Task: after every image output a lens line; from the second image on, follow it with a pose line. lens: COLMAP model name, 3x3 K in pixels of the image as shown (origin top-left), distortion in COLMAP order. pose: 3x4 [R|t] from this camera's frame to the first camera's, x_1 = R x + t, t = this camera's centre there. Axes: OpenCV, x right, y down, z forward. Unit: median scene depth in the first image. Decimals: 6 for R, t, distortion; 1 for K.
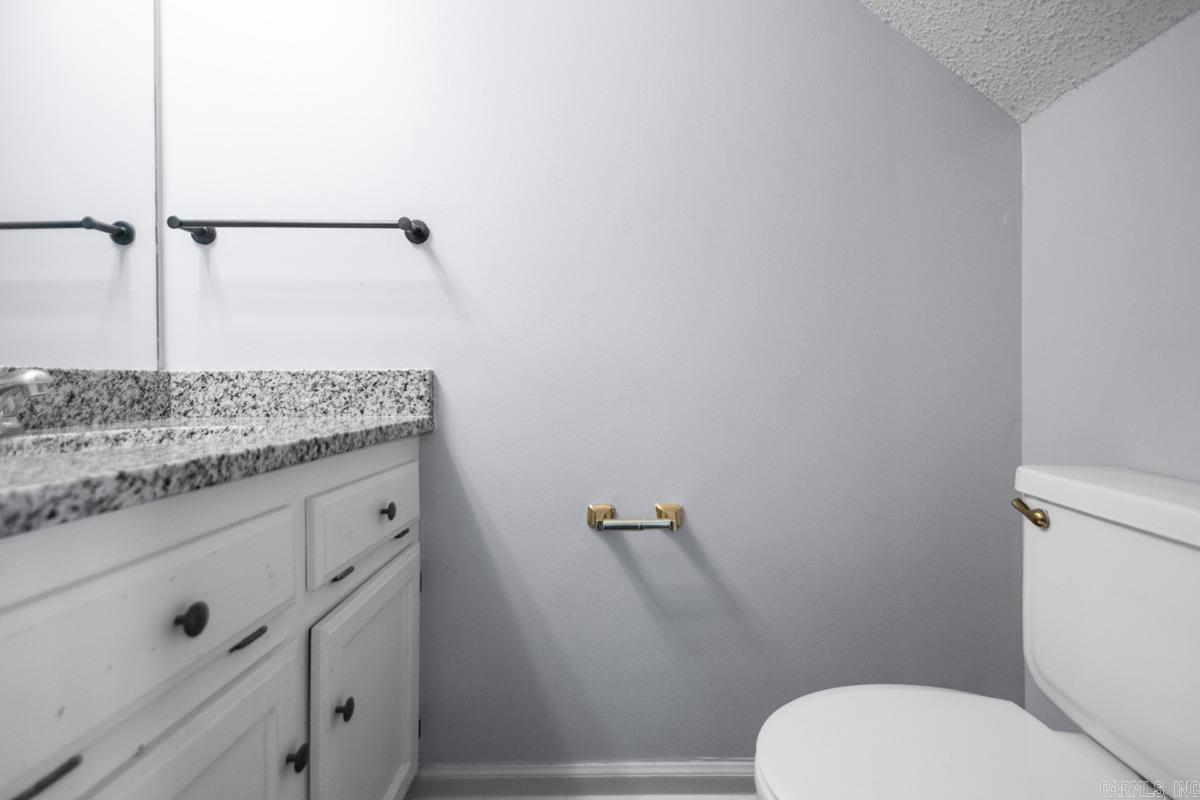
lens RADIAL K [[582.1, 0, 622.7], [0, 582.1, 407.1], [0, 0, 1]] dist [0.030771, -0.019014]
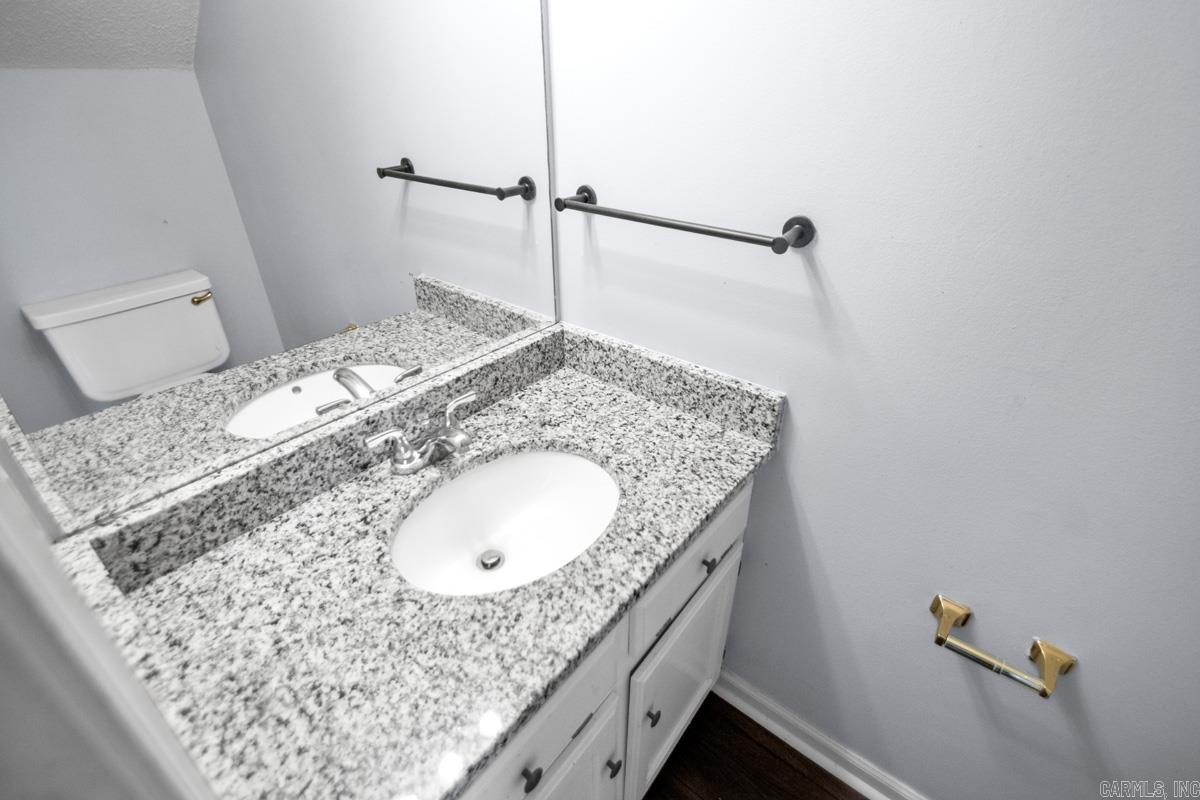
lens RADIAL K [[541.5, 0, 604.4], [0, 541.5, 405.9], [0, 0, 1]] dist [0.021019, -0.016338]
pose [[0.783545, 0.321113, -0.531925, -0.103287], [-0.009480, 0.862178, 0.506516, -0.465531], [0.621263, -0.391836, 0.678599, 0.282695]]
